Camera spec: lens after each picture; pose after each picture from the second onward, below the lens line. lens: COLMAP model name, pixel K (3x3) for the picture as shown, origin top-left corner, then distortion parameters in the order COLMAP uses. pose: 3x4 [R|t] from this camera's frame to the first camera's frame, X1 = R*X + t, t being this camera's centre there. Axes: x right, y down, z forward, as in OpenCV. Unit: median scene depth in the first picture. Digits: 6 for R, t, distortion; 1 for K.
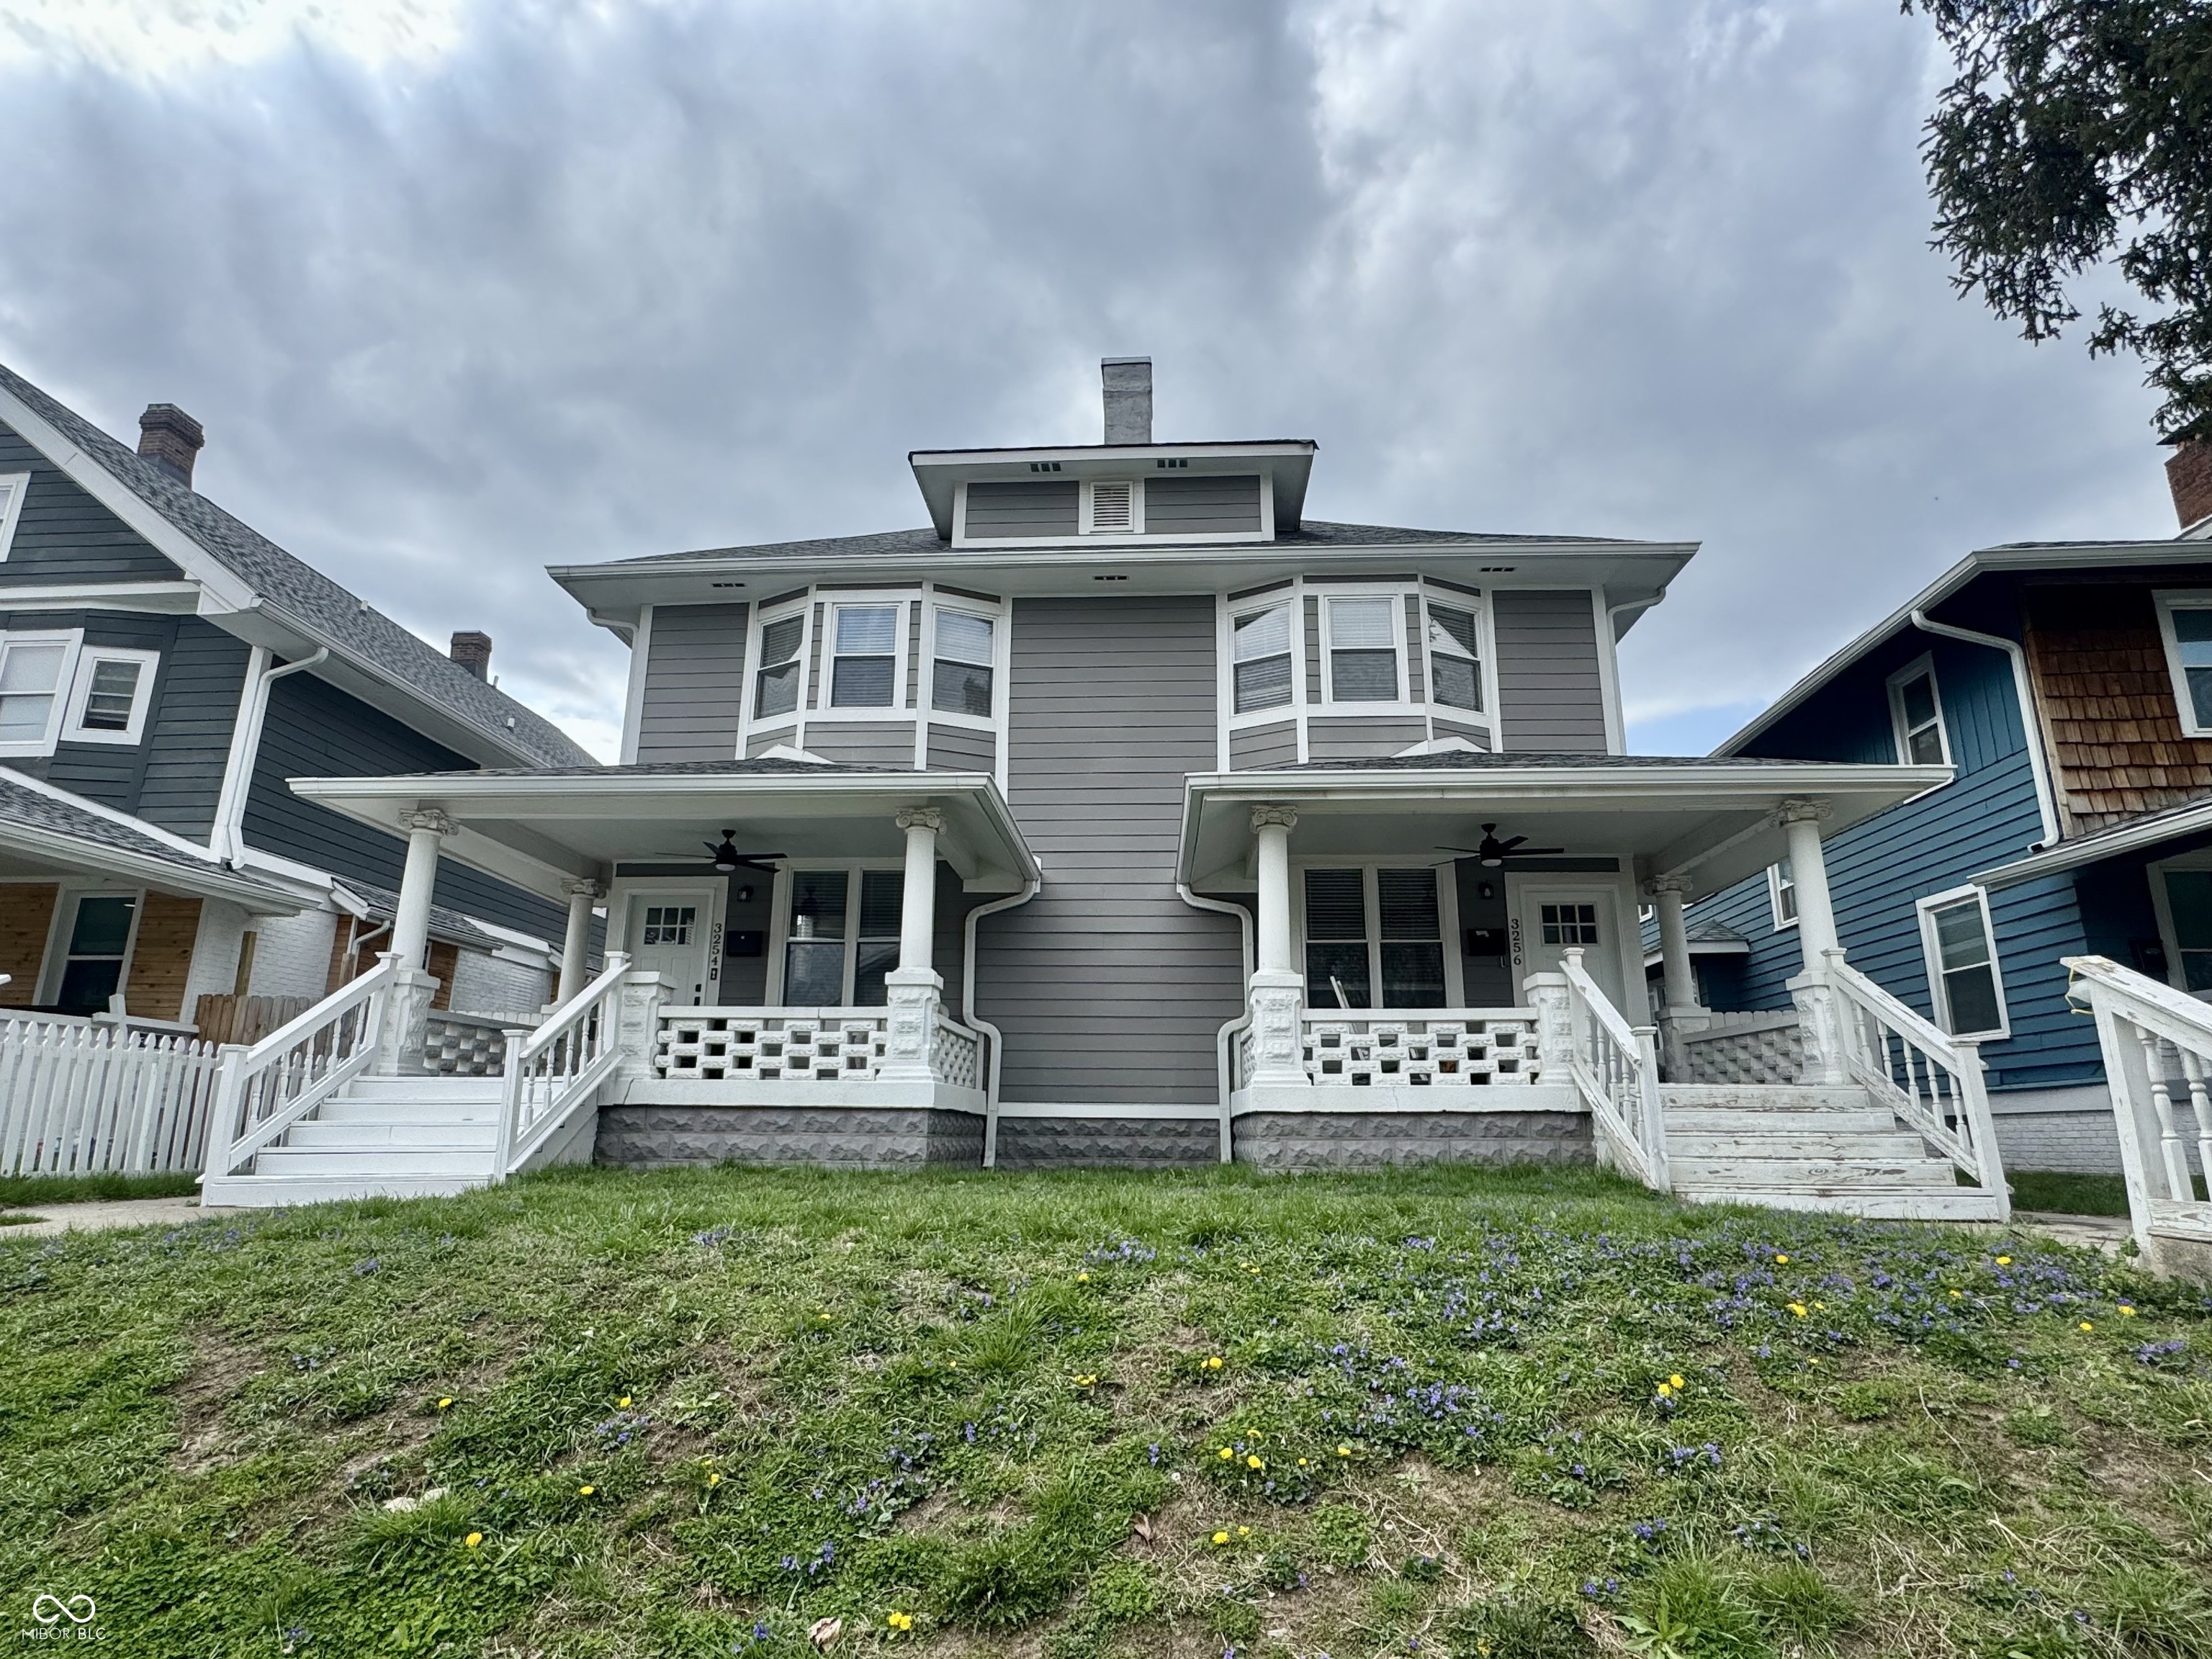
lens RADIAL K [[1224.8, 0, 1107.6], [0, 1224.8, 814.9], [0, 0, 1]] dist [-0.006125, -0.002202]
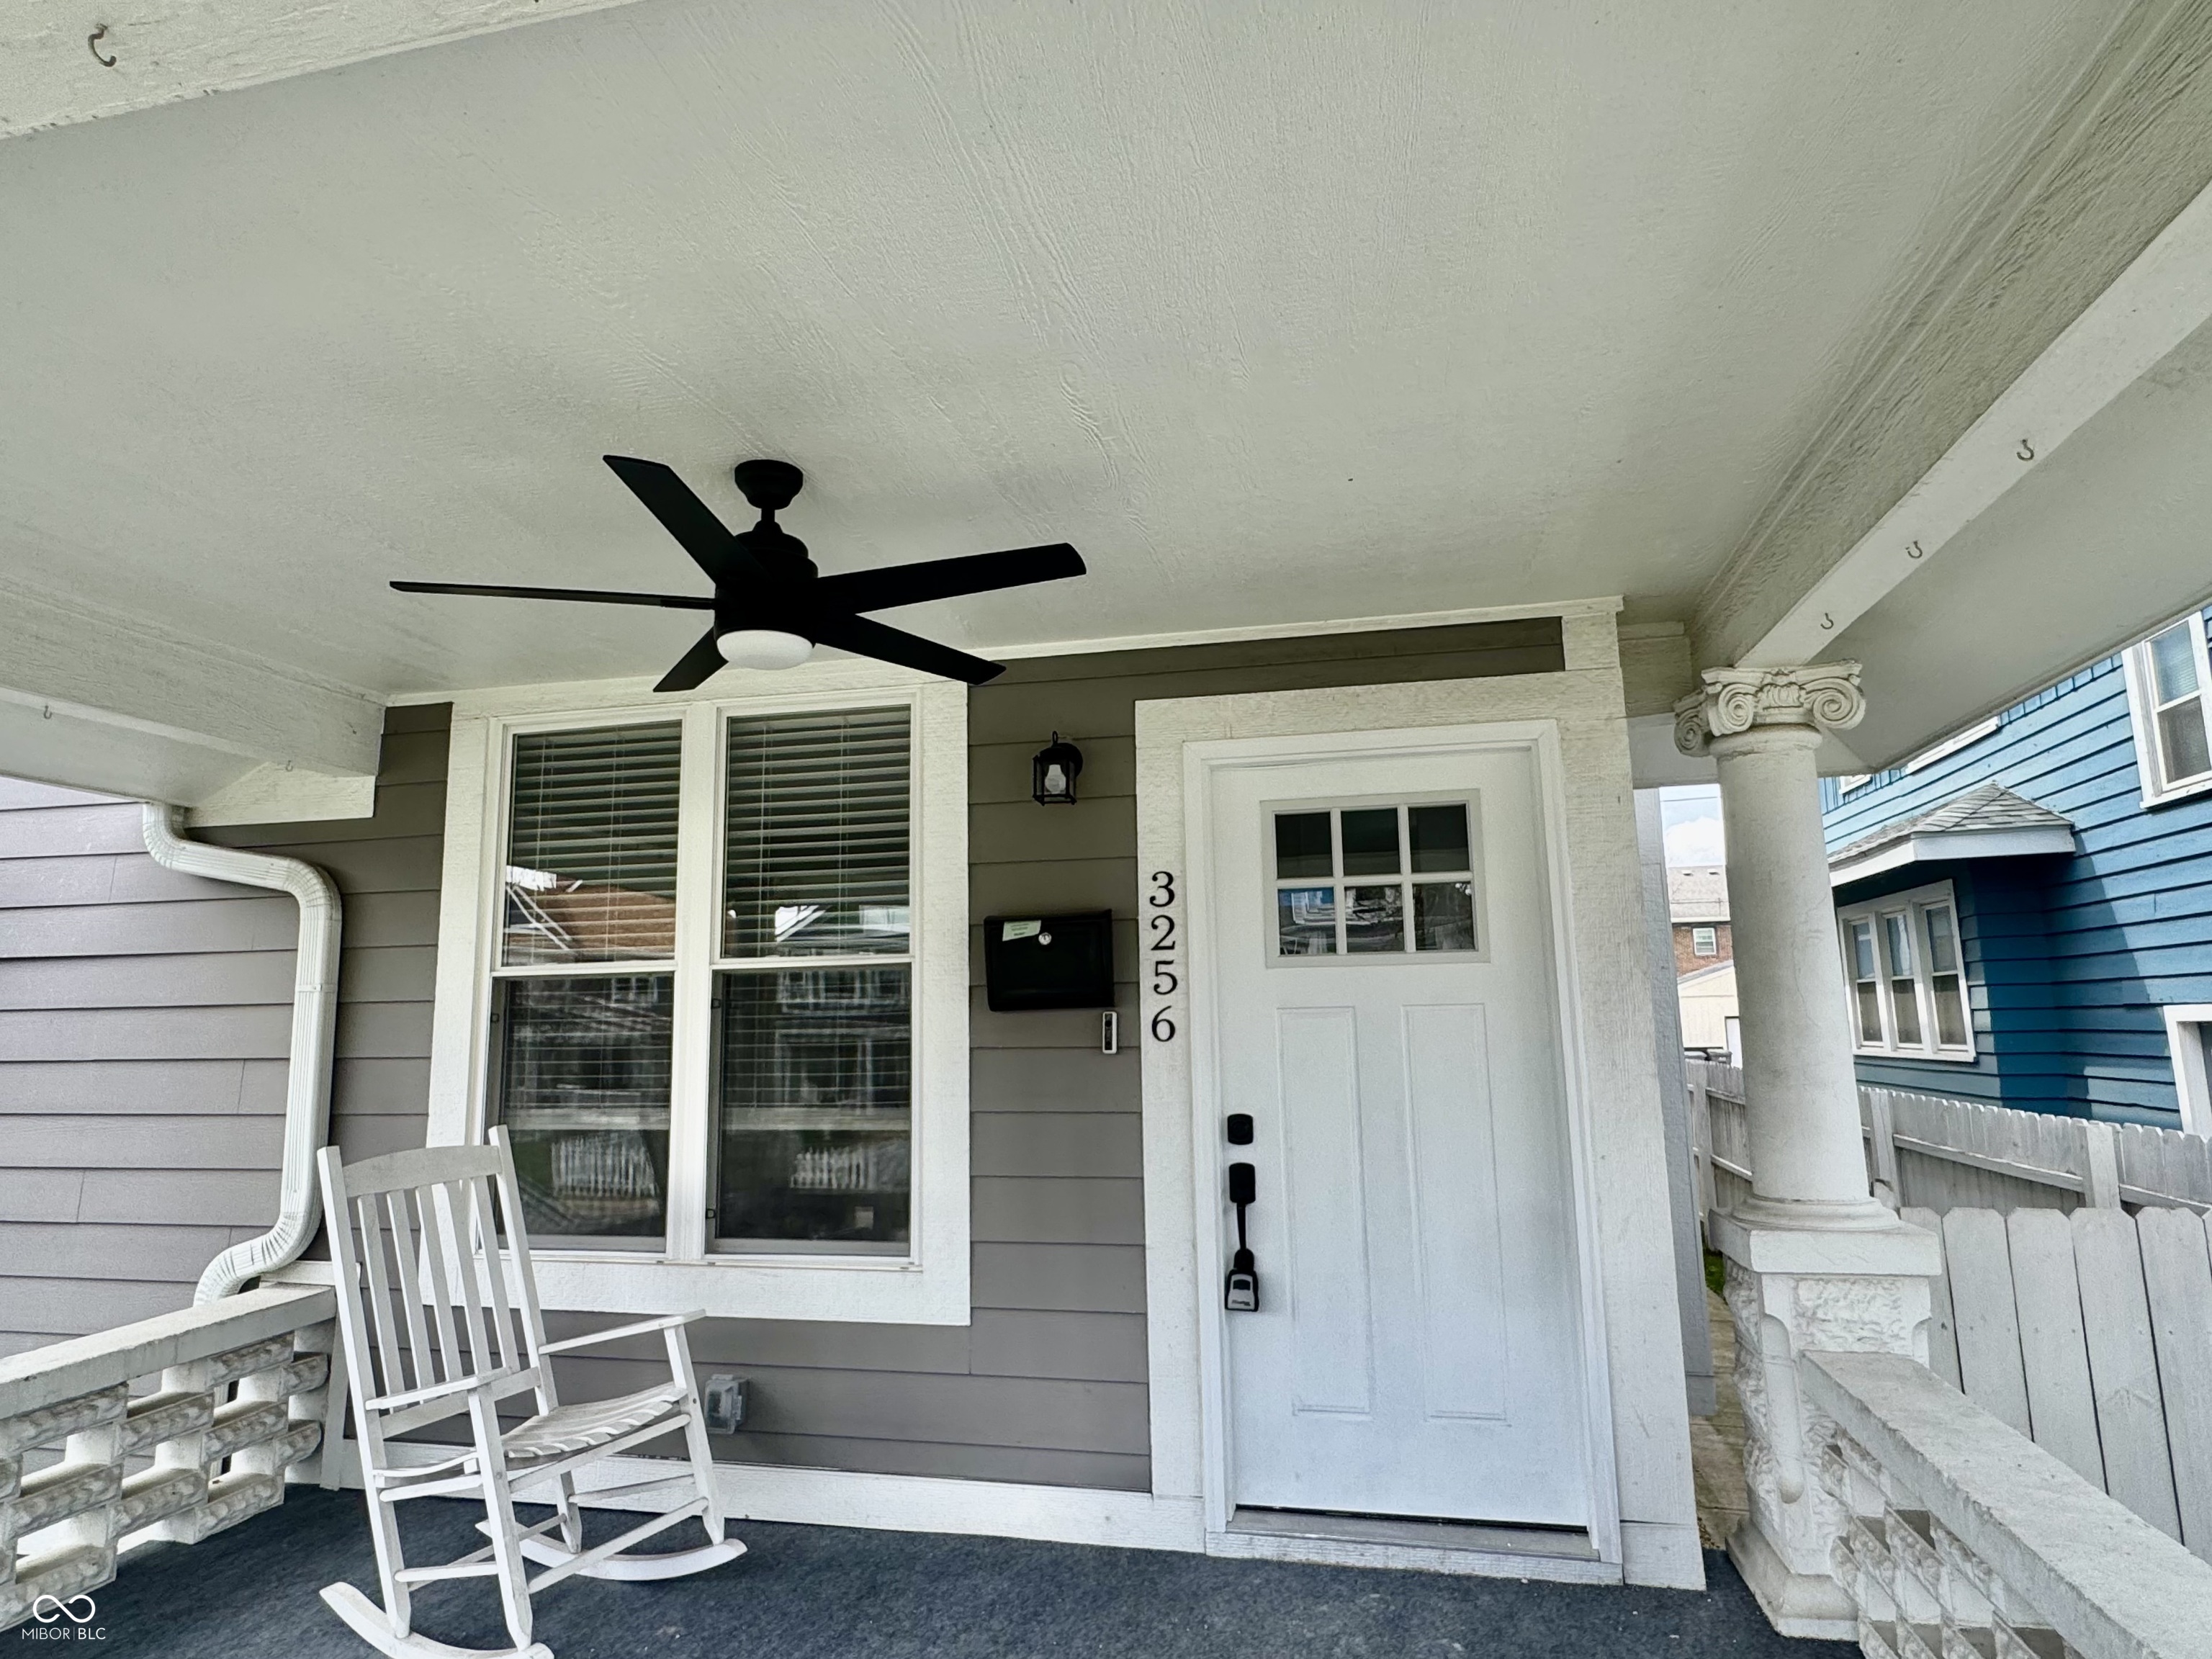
lens RADIAL K [[1303.3, 0, 1106.8], [0, 1303.3, 833.8], [0, 0, 1]] dist [-0.004235, 0.001027]
pose [[0.987566, -0.049178, -0.149317, 0.361456], [0.065614, 0.992068, 0.107218, 0.044780], [0.142860, -0.115682, 0.982959, 0.710035]]
